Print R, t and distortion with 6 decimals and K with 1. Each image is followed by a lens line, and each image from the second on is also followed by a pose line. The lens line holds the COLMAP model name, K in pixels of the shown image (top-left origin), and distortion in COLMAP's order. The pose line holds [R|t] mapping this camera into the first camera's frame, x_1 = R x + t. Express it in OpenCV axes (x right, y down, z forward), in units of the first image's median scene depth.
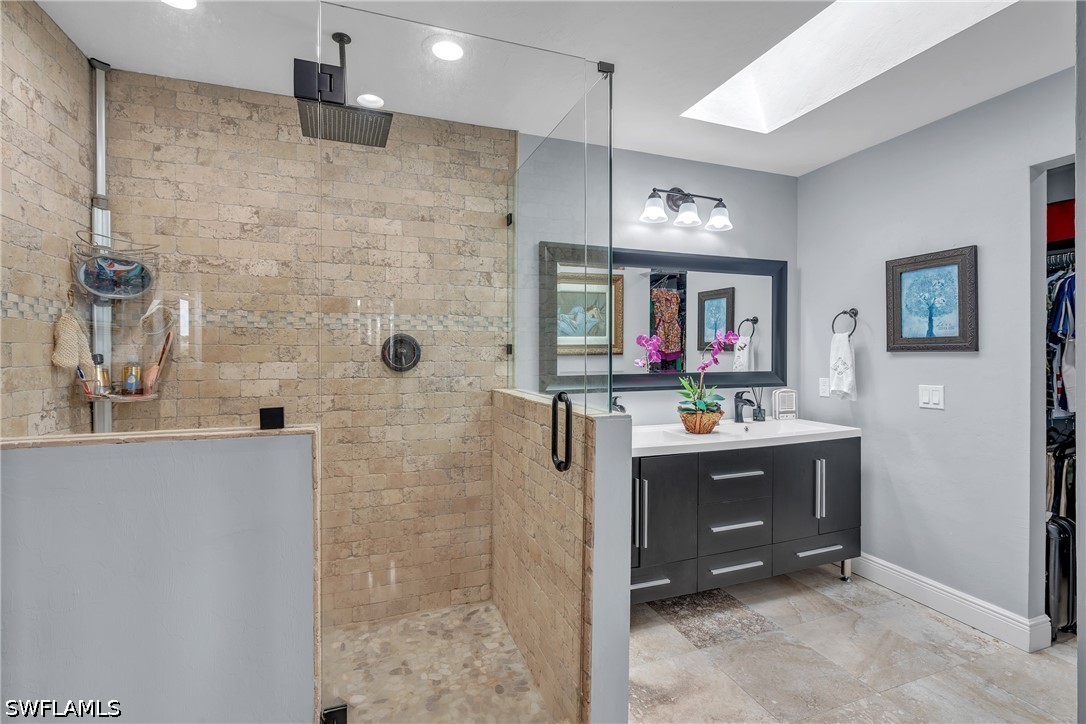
lens RADIAL K [[497.7, 0, 546.0], [0, 497.7, 358.7], [0, 0, 1]] dist [0.000944, 0.000208]
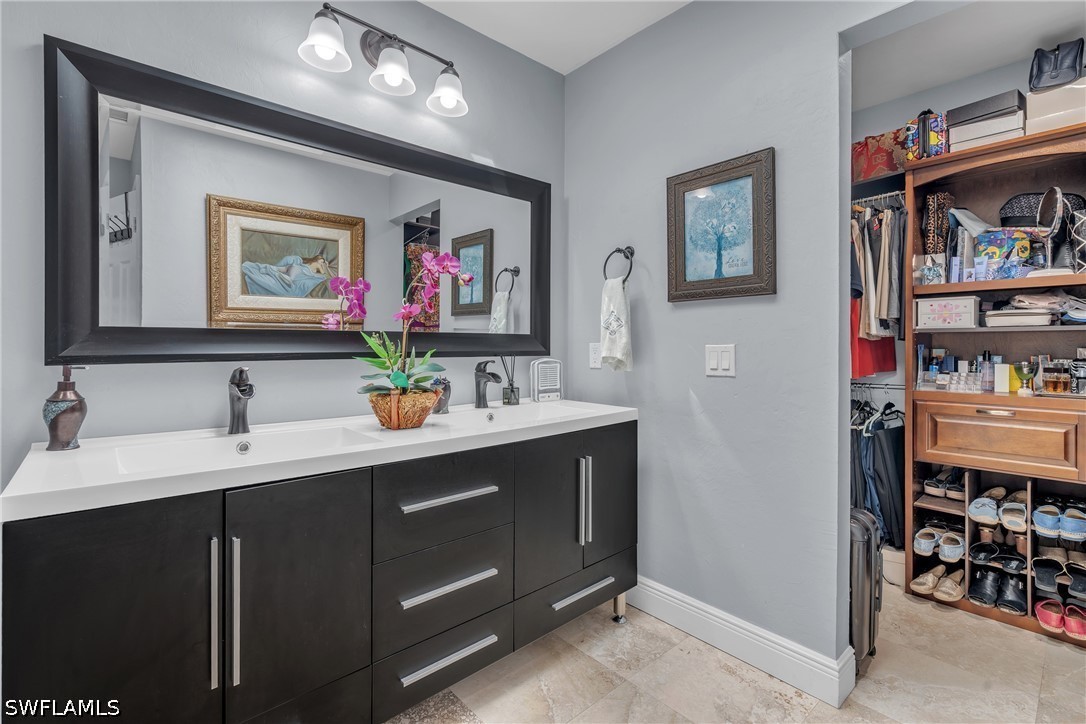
lens RADIAL K [[497.7, 0, 546.0], [0, 497.7, 358.7], [0, 0, 1]] dist [0.000944, 0.000208]
pose [[0.928872, -0.007343, 0.370328, 0.240192], [0.002237, 0.999896, 0.014217, 0.057070], [-0.370394, -0.012377, 0.928792, 0.375872]]
